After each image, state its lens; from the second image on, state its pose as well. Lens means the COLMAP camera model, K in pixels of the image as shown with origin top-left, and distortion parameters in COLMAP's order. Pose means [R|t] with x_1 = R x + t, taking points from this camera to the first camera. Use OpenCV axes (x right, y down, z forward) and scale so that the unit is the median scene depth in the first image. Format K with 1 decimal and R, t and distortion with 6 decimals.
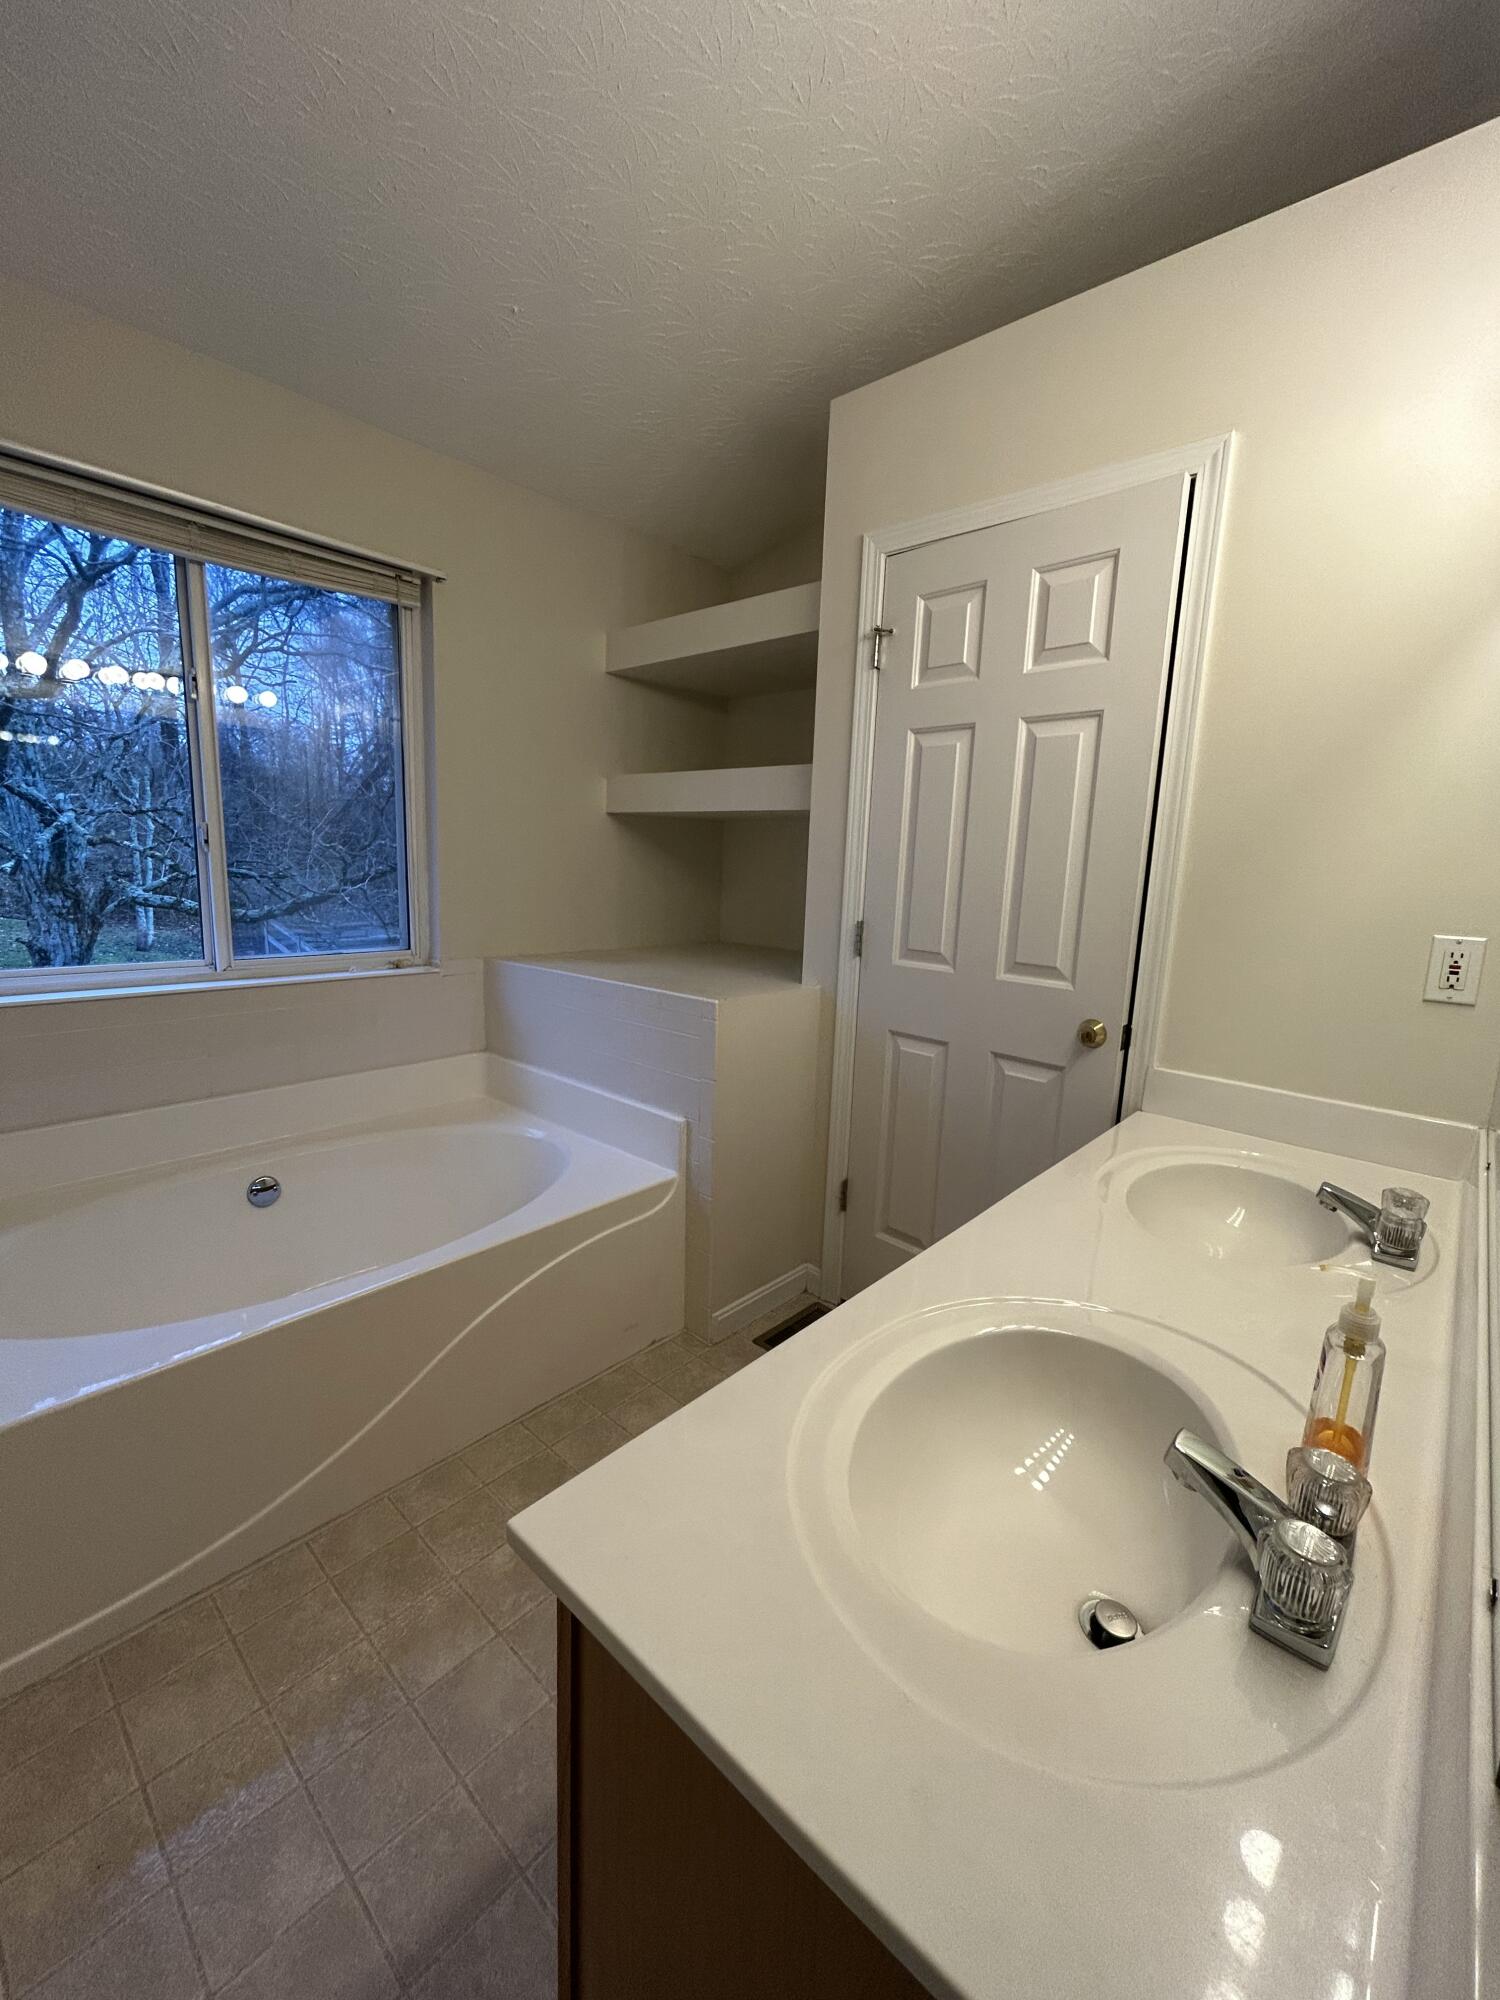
lens RADIAL K [[807.2, 0, 755.1], [0, 807.2, 1000.8], [0, 0, 1]] dist [-0.008907, 0.005909]
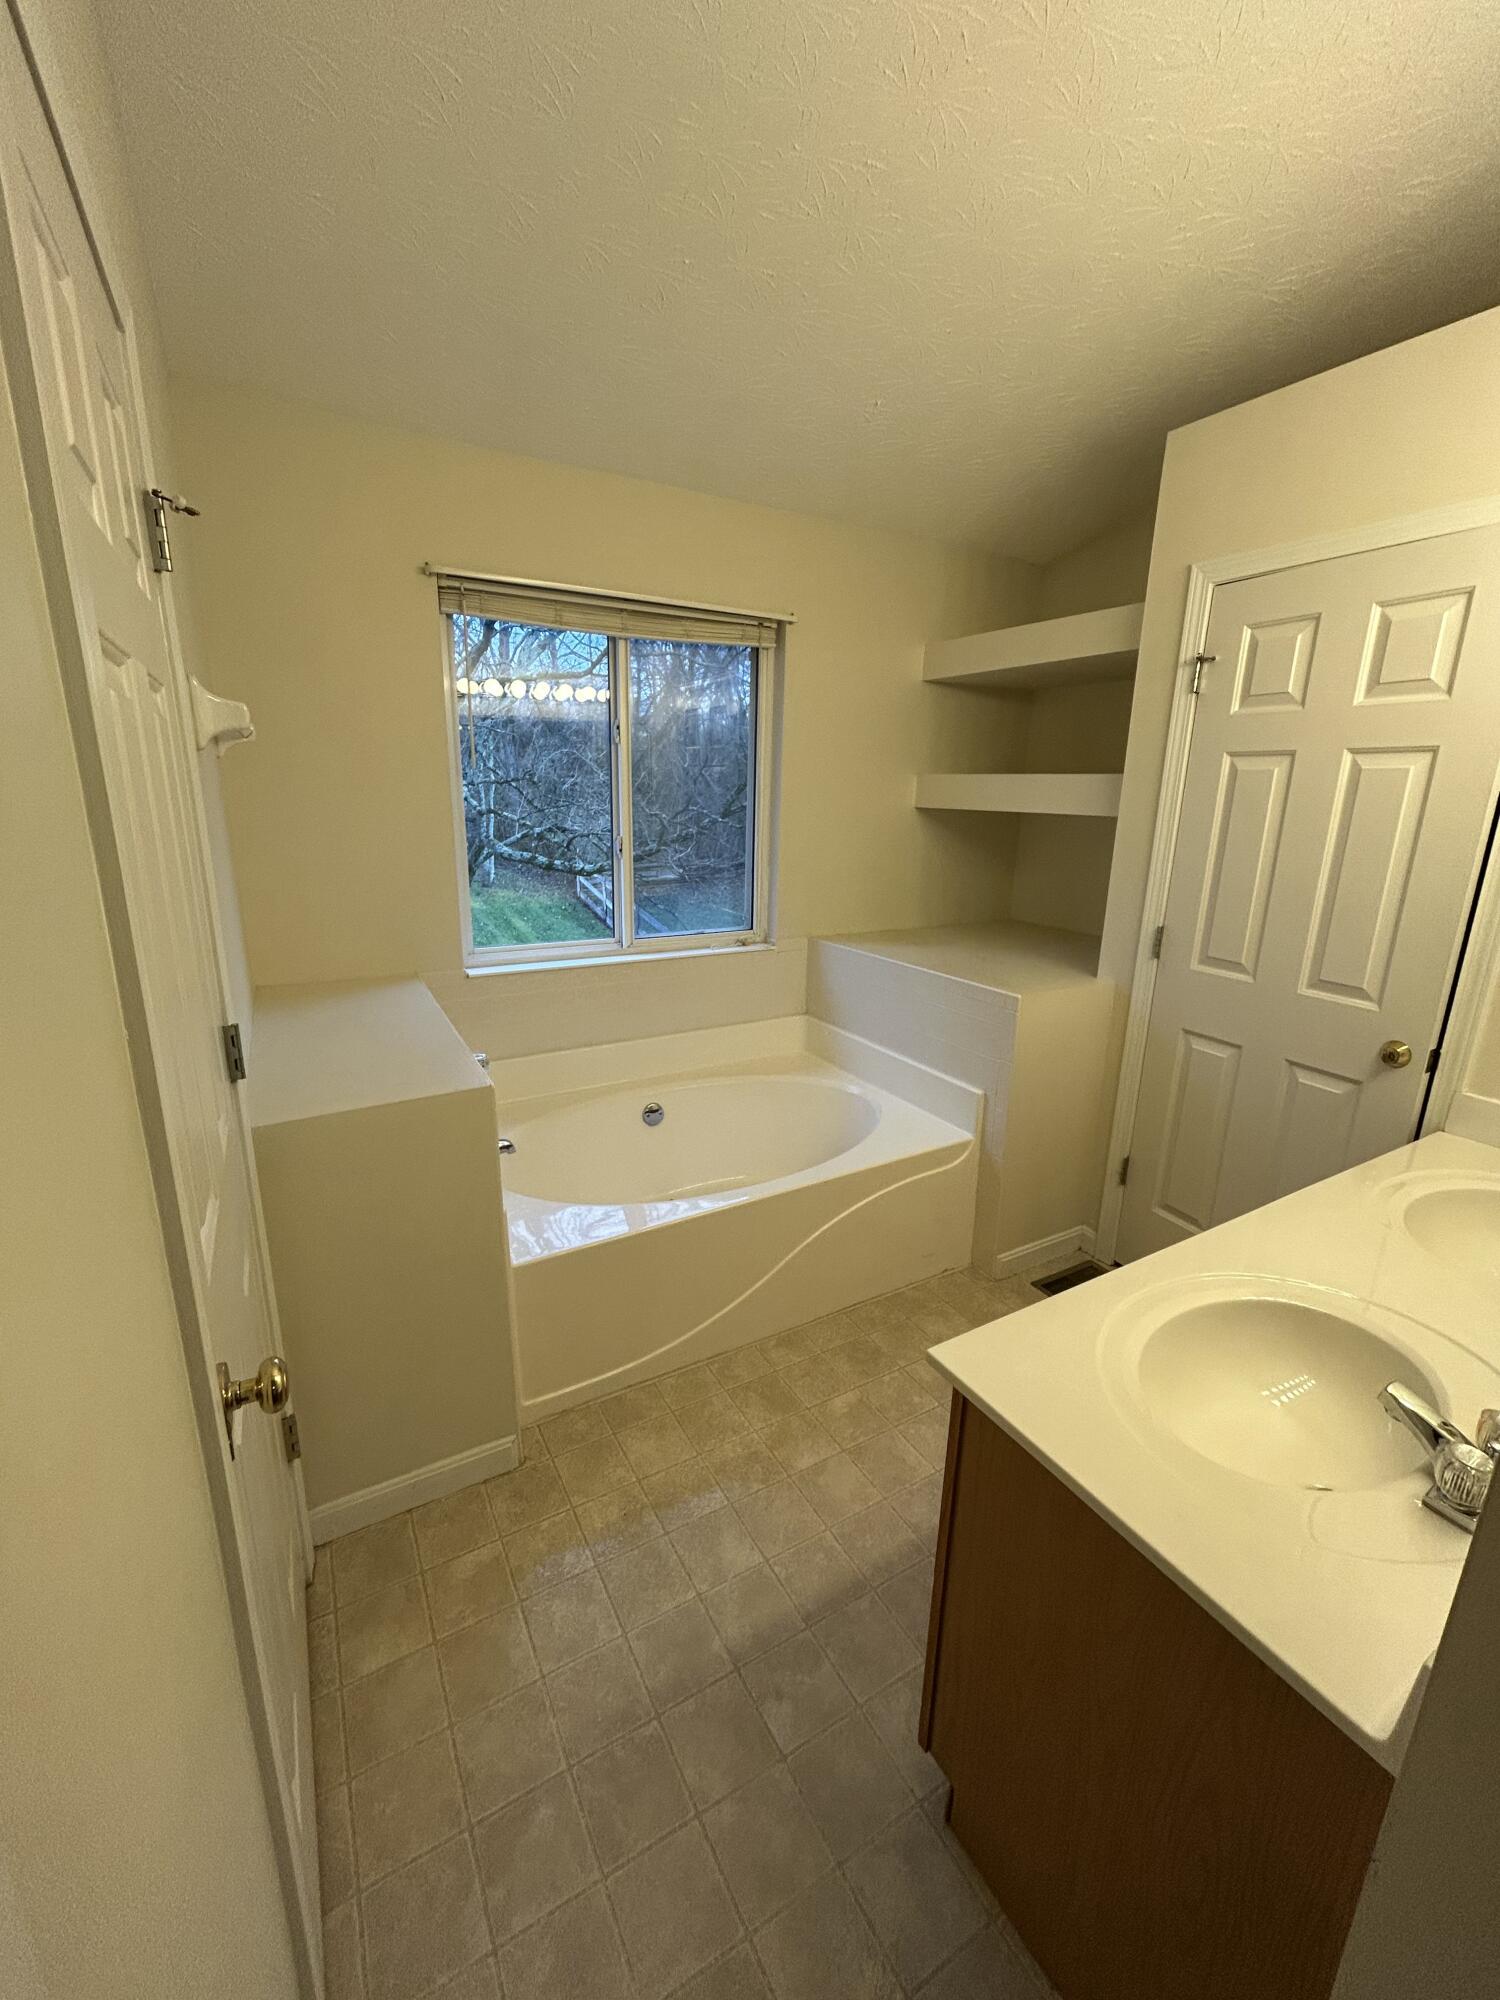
lens RADIAL K [[807.2, 0, 755.1], [0, 807.2, 1000.8], [0, 0, 1]] dist [-0.008907, 0.005909]
pose [[0.949209, 0.059776, -0.308915, -0.049330], [-0.036333, 0.996044, 0.081095, -0.071453], [0.312540, -0.065752, 0.947626, -0.219983]]
